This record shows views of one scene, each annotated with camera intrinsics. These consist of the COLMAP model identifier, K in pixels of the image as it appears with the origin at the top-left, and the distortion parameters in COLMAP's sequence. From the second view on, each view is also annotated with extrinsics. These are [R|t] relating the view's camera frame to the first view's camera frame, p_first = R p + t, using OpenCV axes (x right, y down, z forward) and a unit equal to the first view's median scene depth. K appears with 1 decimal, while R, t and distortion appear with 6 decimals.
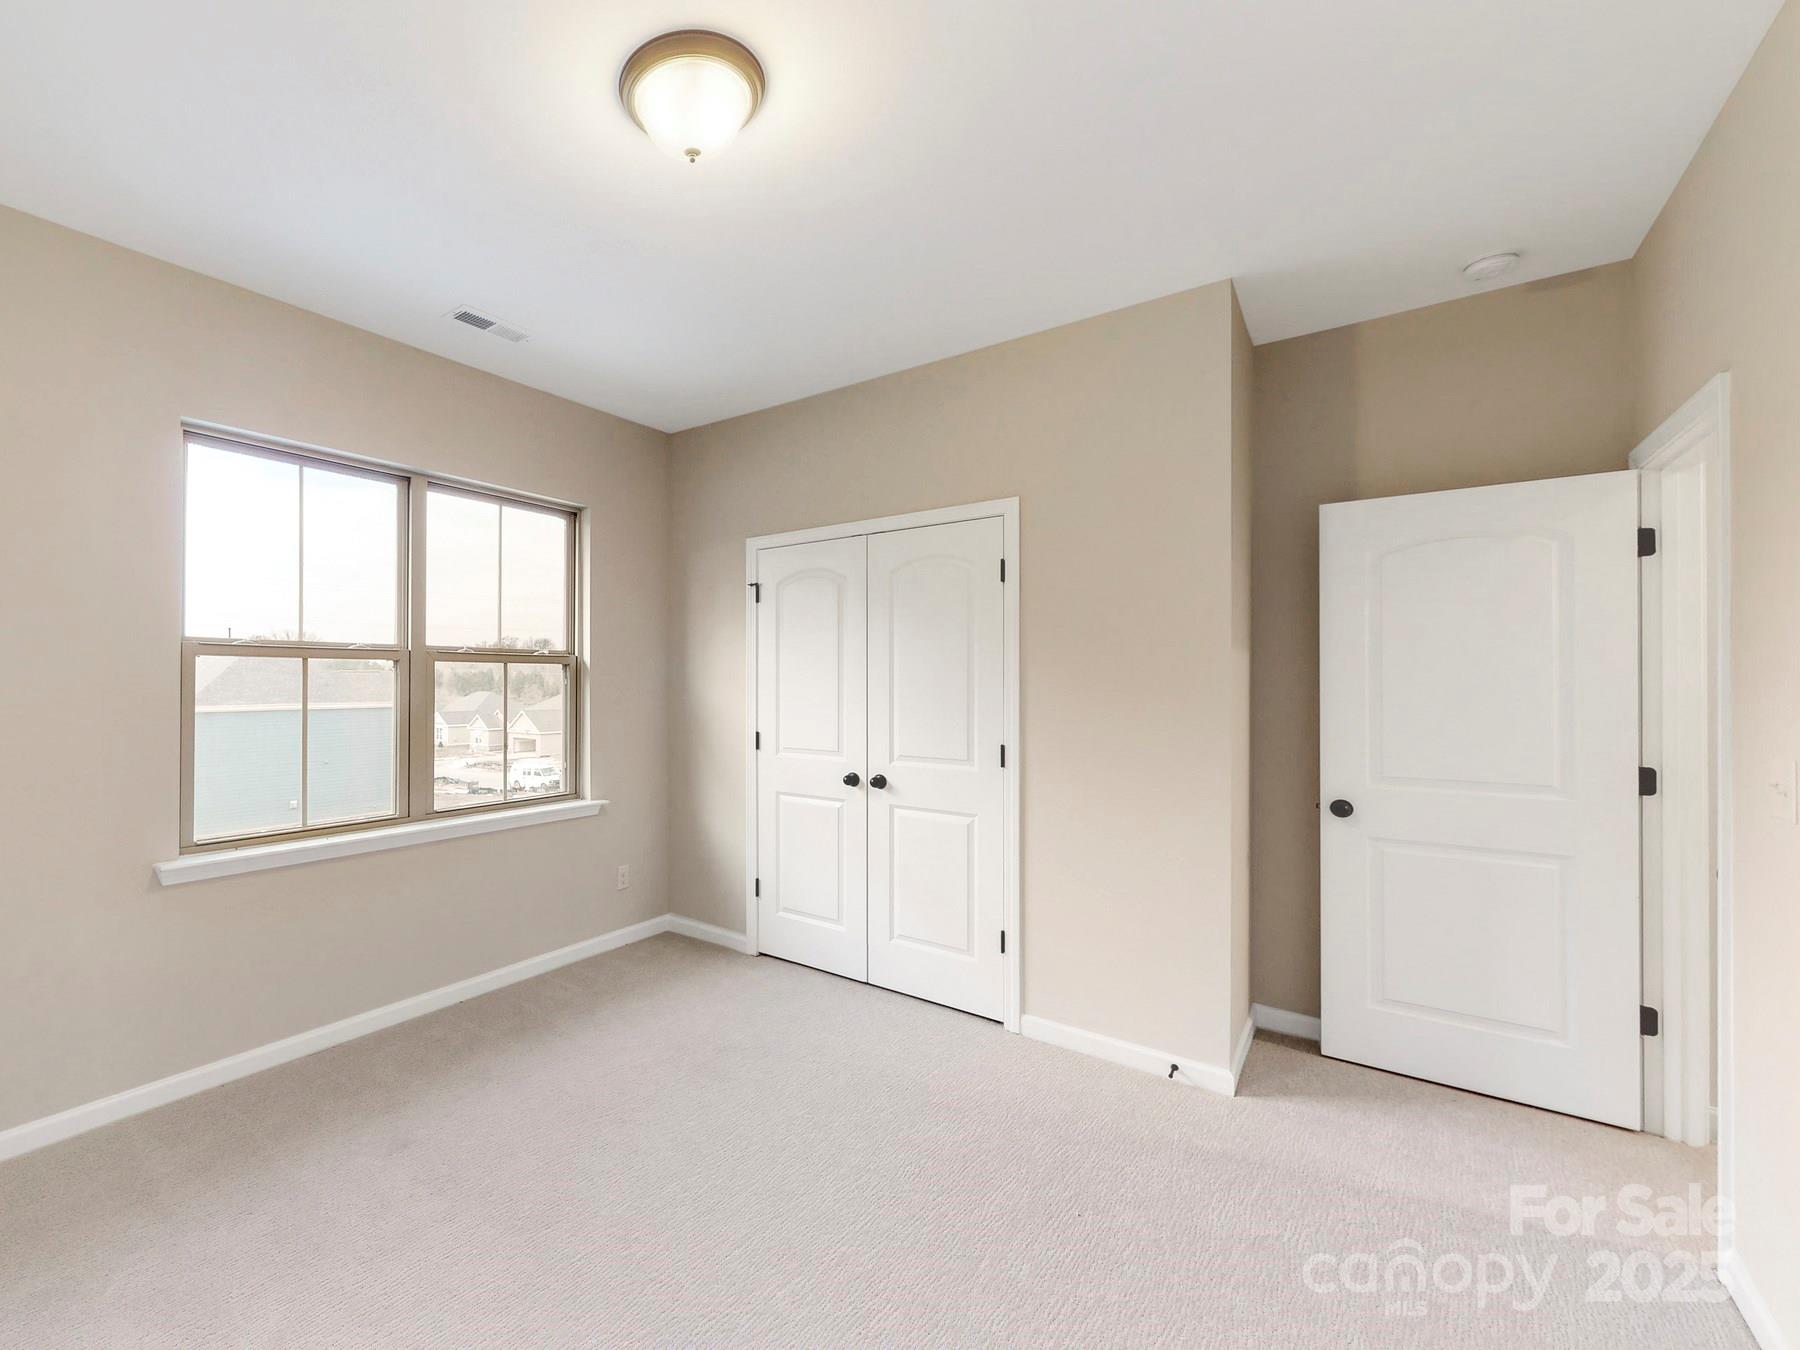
lens RADIAL K [[719.7, 0, 900.0], [0, 719.7, 675.0], [0, 0, 1]] dist [-0.001626, -0.000045]
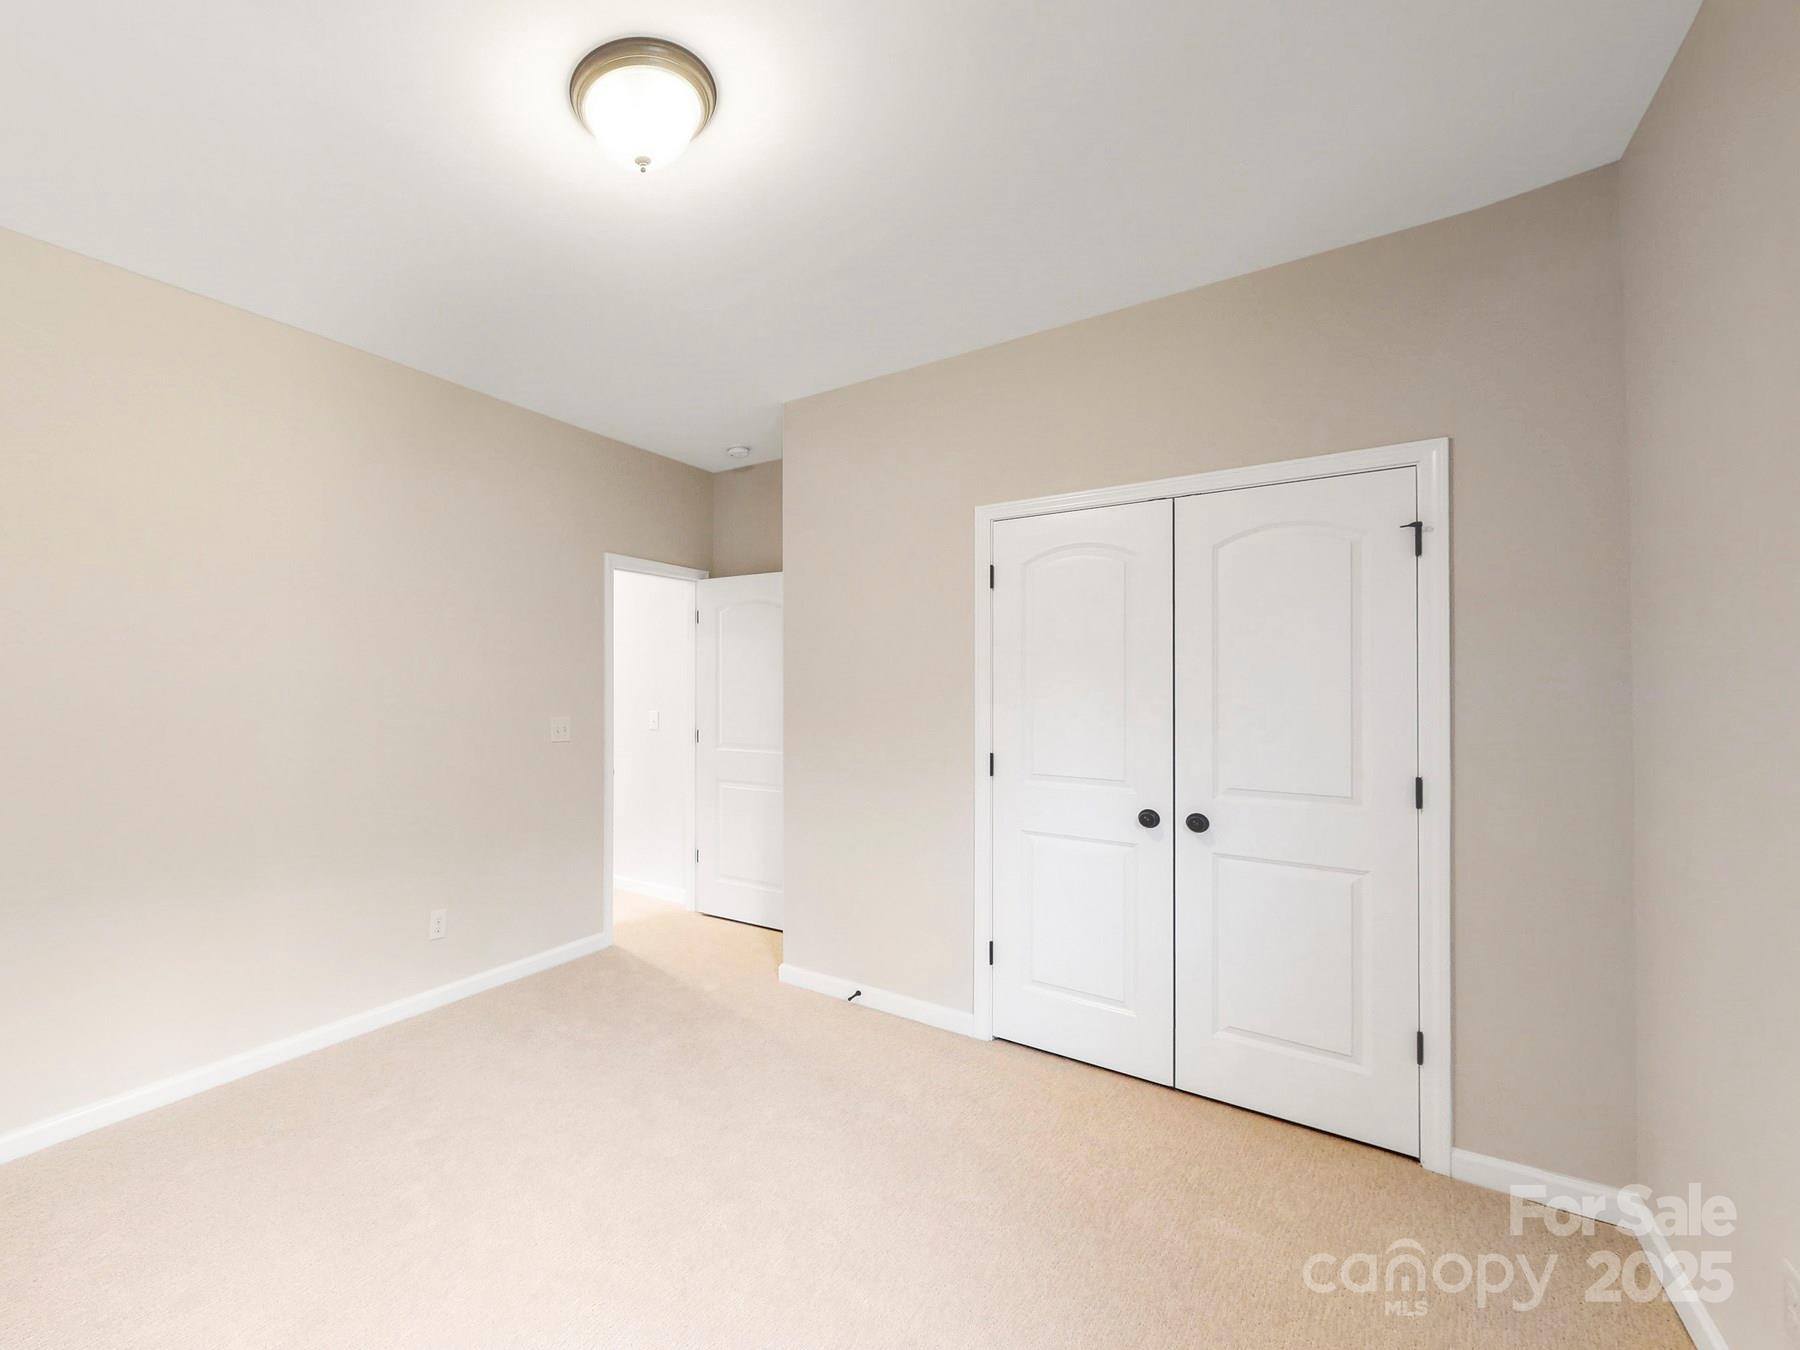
lens RADIAL K [[729.8, 0, 895.1], [0, 729.8, 679.5], [0, 0, 1]] dist [-0.000781, -0.000266]
pose [[0.999843, 0.006539, 0.016461, -0.327999], [-0.006495, 0.999975, -0.002742, 0.002029], [-0.016478, 0.002635, 0.999861, 0.216645]]
